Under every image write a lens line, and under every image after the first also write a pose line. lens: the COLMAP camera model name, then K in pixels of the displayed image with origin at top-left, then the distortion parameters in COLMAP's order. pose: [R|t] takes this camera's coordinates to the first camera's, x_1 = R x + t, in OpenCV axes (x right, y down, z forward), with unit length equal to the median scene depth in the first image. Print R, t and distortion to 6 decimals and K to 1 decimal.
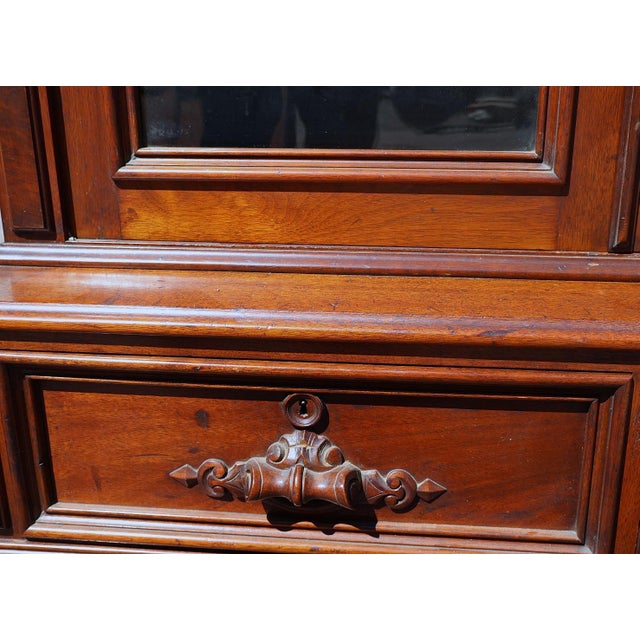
lens RADIAL K [[806.9, 0, 355.0], [0, 806.9, 320.4], [0, 0, 1]] dist [0.013048, 0.022250]
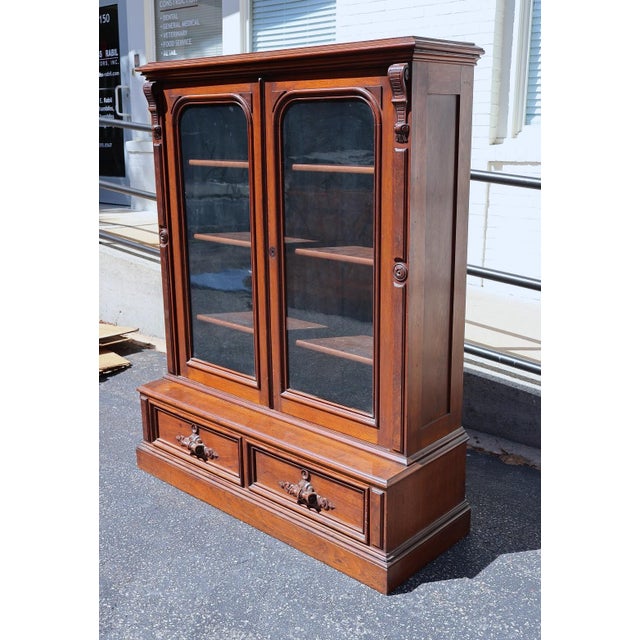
lens RADIAL K [[748.3, 0, 320.4], [0, 748.3, 305.2], [0, 0, 1]] dist [-0.005050, -0.006695]
pose [[0.806600, 0.136999, -0.575002, 2.564181], [-0.188872, 0.981509, -0.031093, -0.513478], [0.560110, 0.133681, 0.817561, -1.882769]]
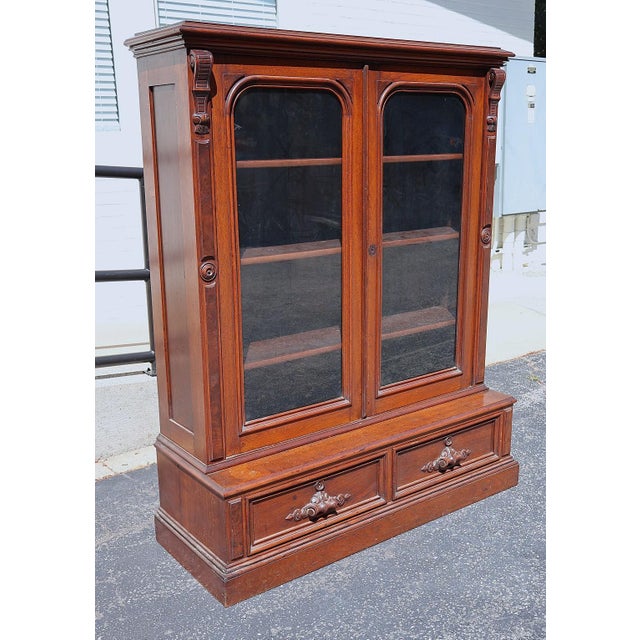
lens RADIAL K [[766.2, 0, 318.7], [0, 766.2, 336.5], [0, 0, 1]] dist [0.004007, 0.003693]
pose [[0.729828, -0.178800, 0.659834, -2.086519], [0.230217, 0.973097, 0.009049, -0.534756], [-0.643701, 0.145301, 0.751357, -1.554756]]
